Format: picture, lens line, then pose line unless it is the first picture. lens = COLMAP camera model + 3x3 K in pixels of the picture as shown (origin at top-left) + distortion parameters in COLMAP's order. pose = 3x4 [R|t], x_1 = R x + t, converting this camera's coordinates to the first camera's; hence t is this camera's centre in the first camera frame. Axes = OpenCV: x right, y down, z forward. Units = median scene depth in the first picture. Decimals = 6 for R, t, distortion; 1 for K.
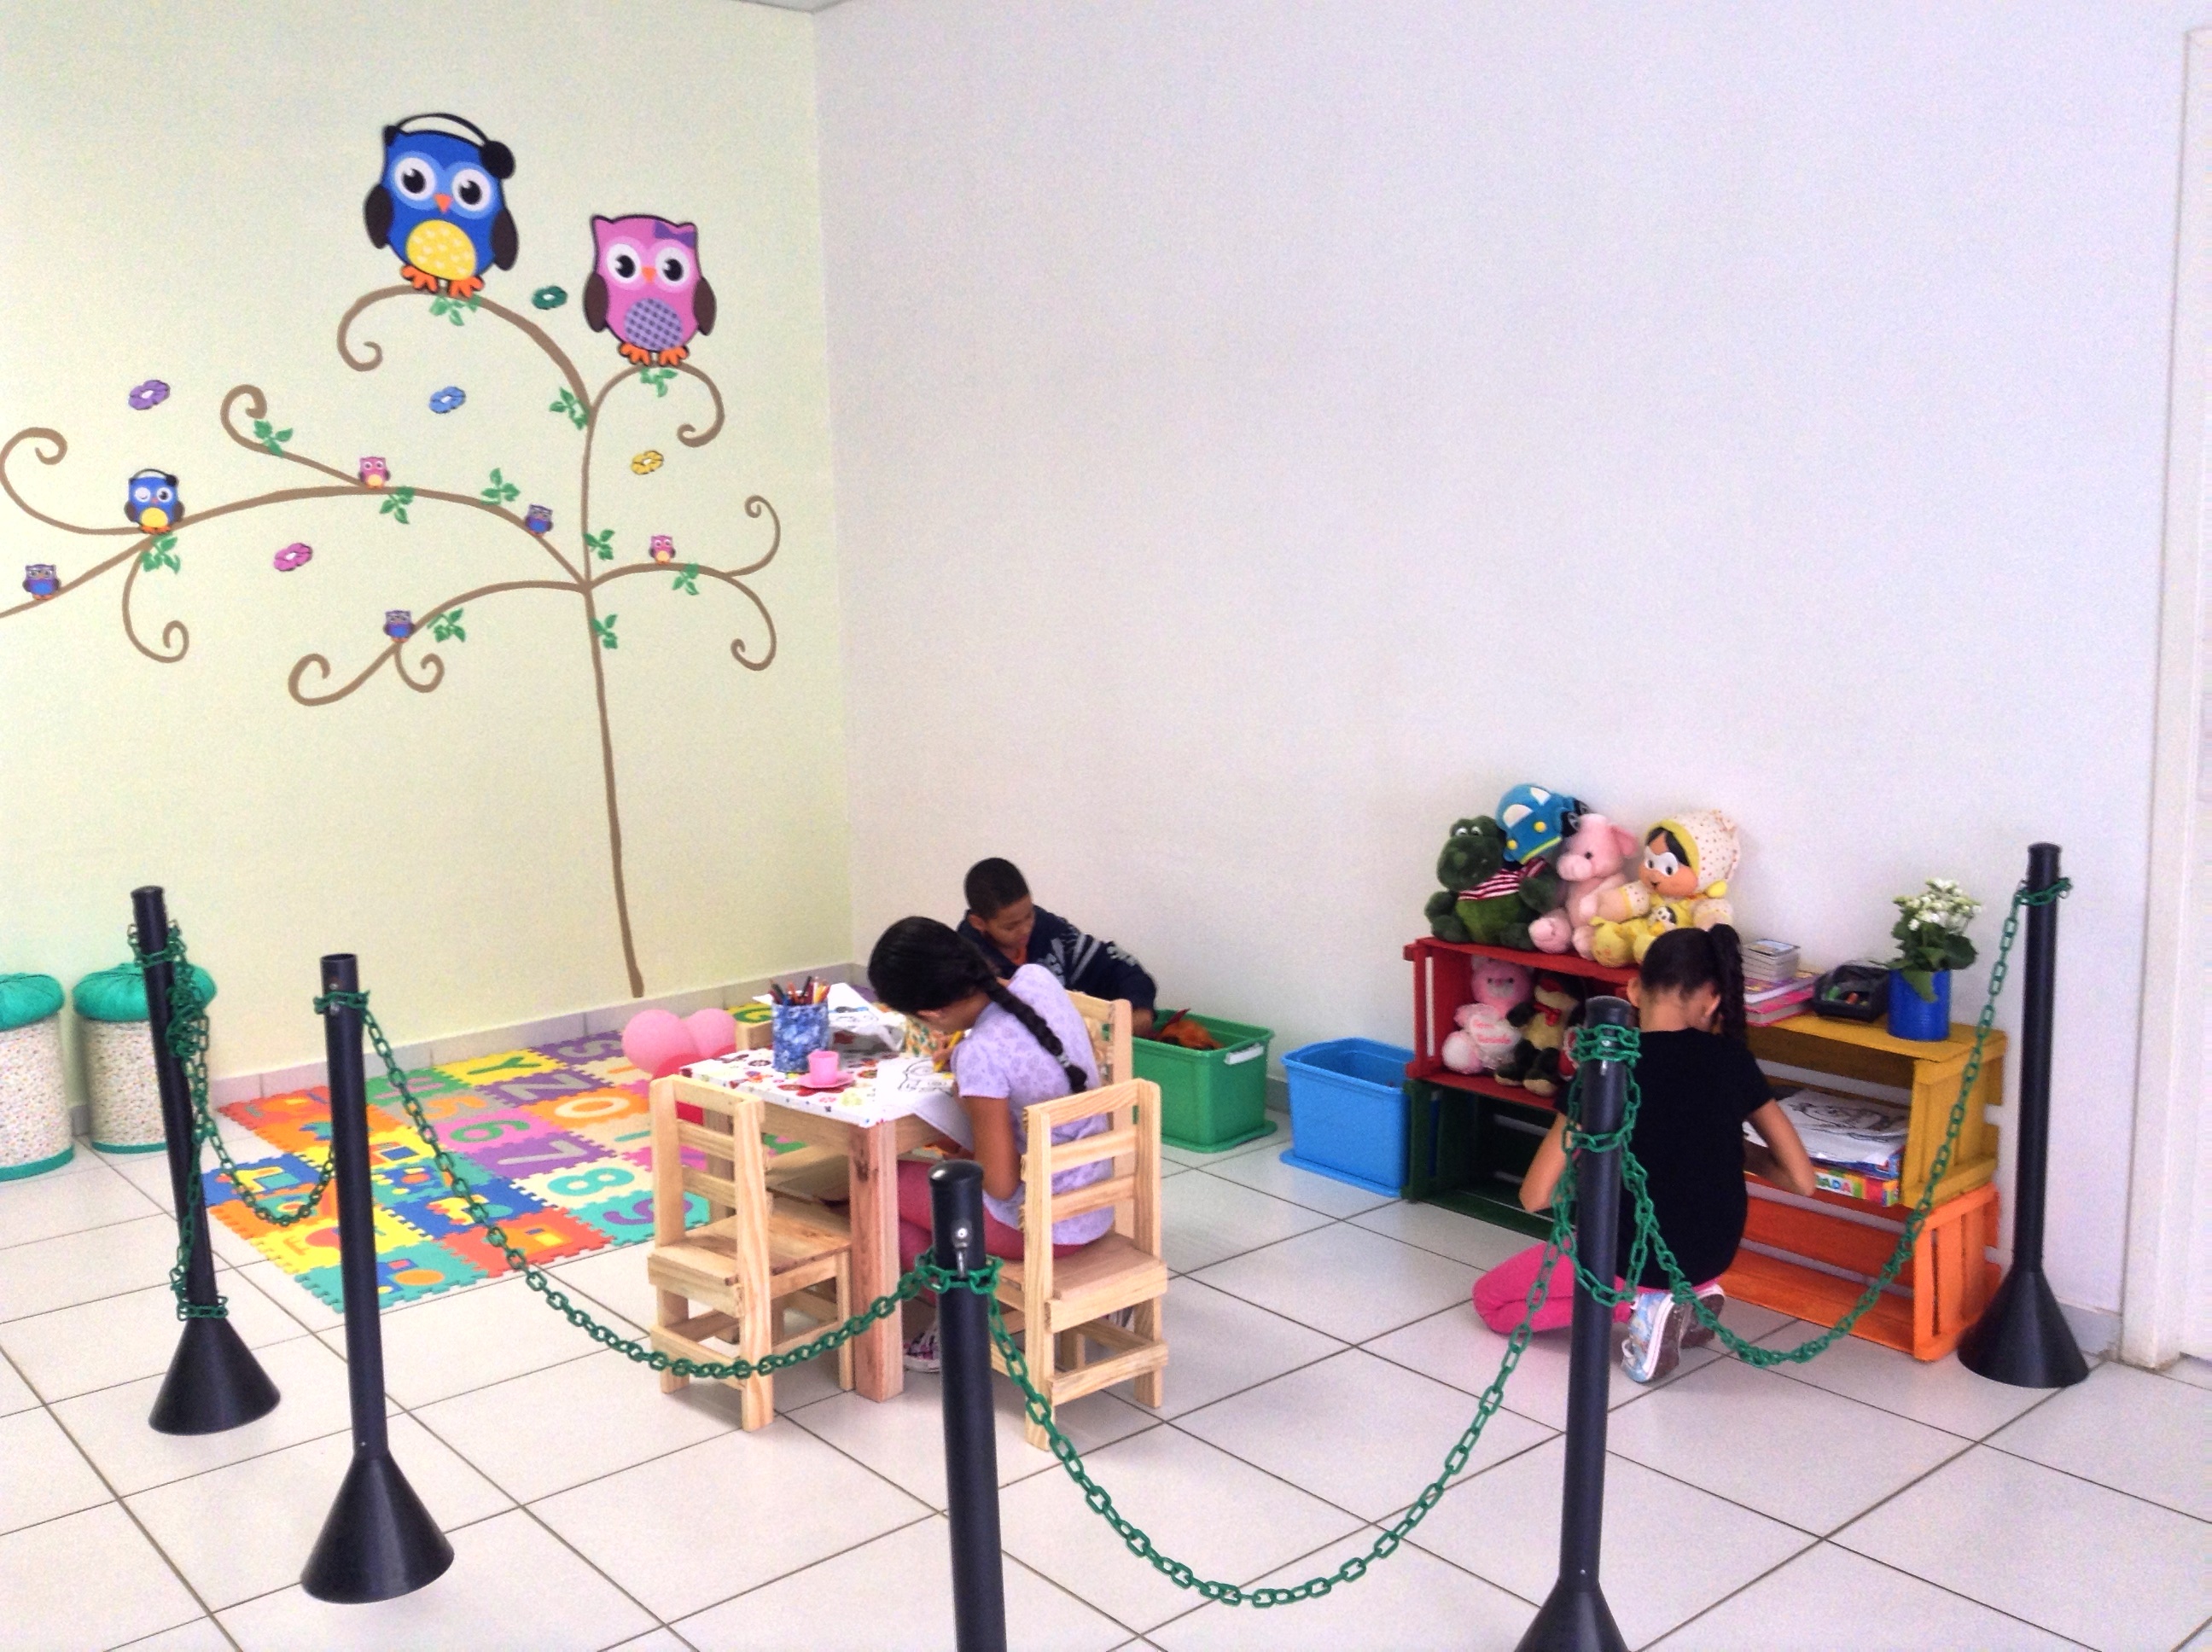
lens RADIAL K [[2045.6, 0, 1099.9], [0, 2045.6, 811.3], [0, 0, 1]] dist [0.184584, -0.394828]
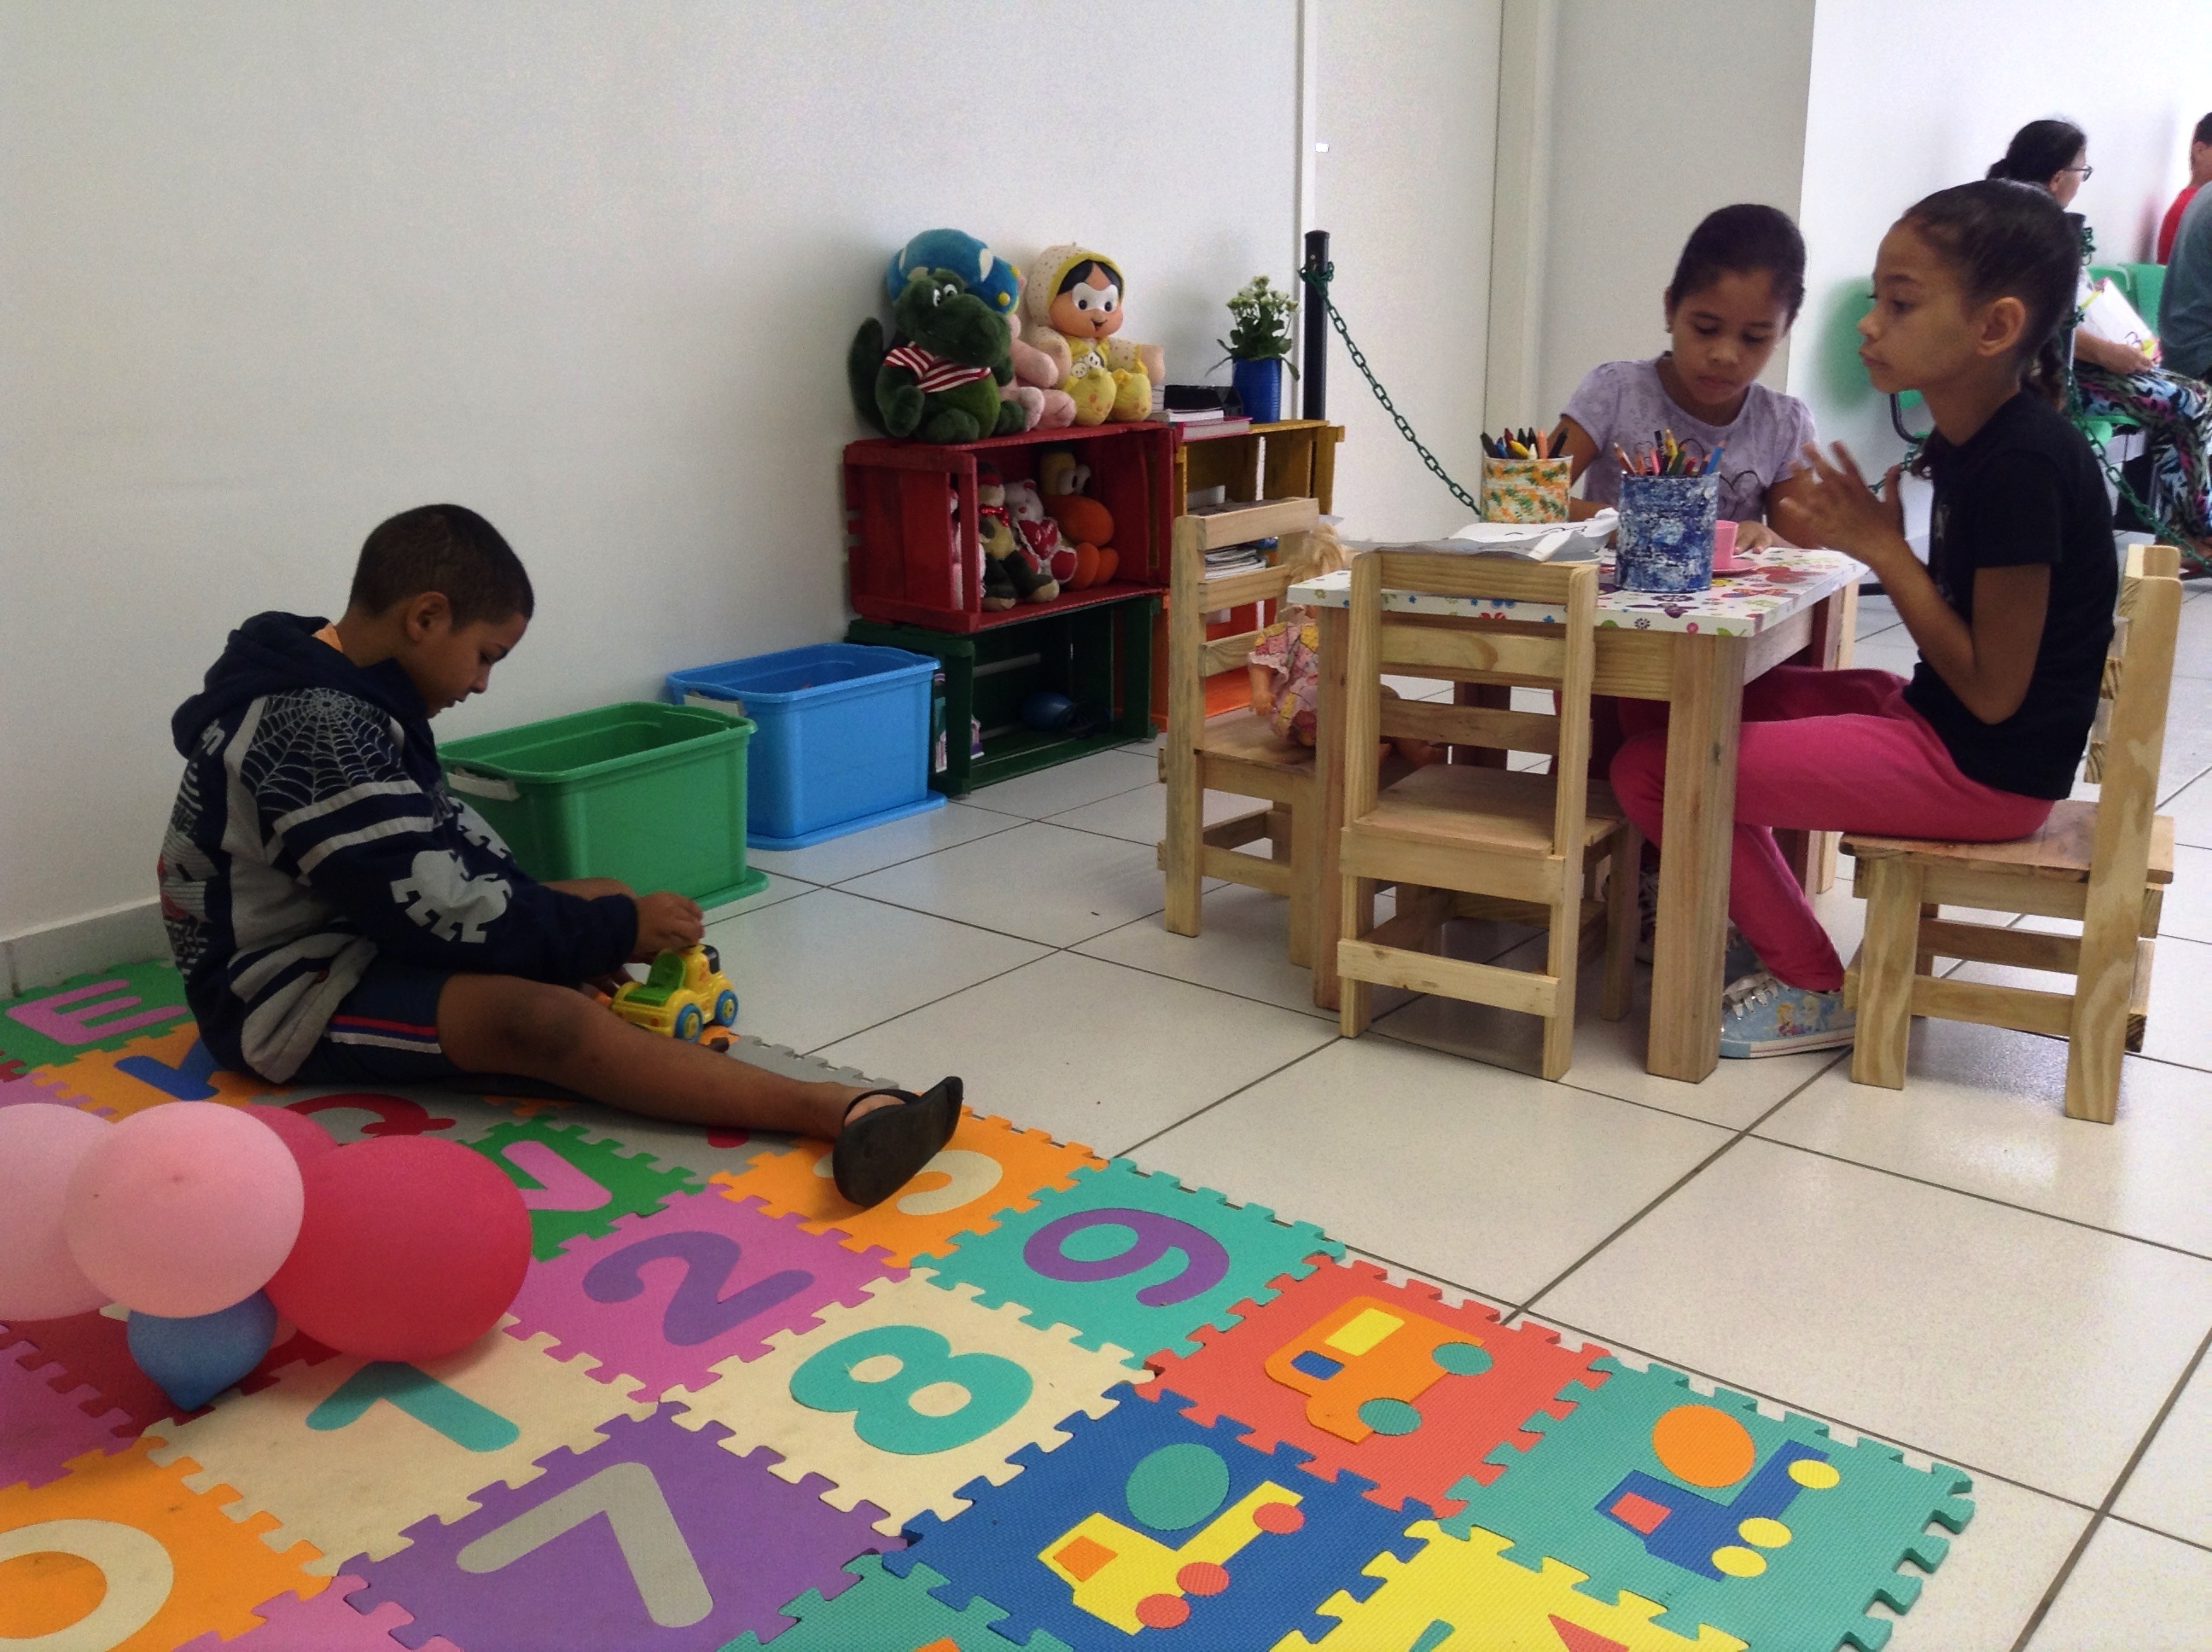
lens RADIAL K [[2045.6, 0, 1099.9], [0, 2045.6, 811.3], [0, 0, 1]] dist [0.184584, -0.394828]
pose [[-0.182003, -0.237095, 0.954286, -0.474078], [0.160132, 0.950392, 0.266668, 0.000614], [-0.970171, 0.201346, -0.135008, 0.846649]]
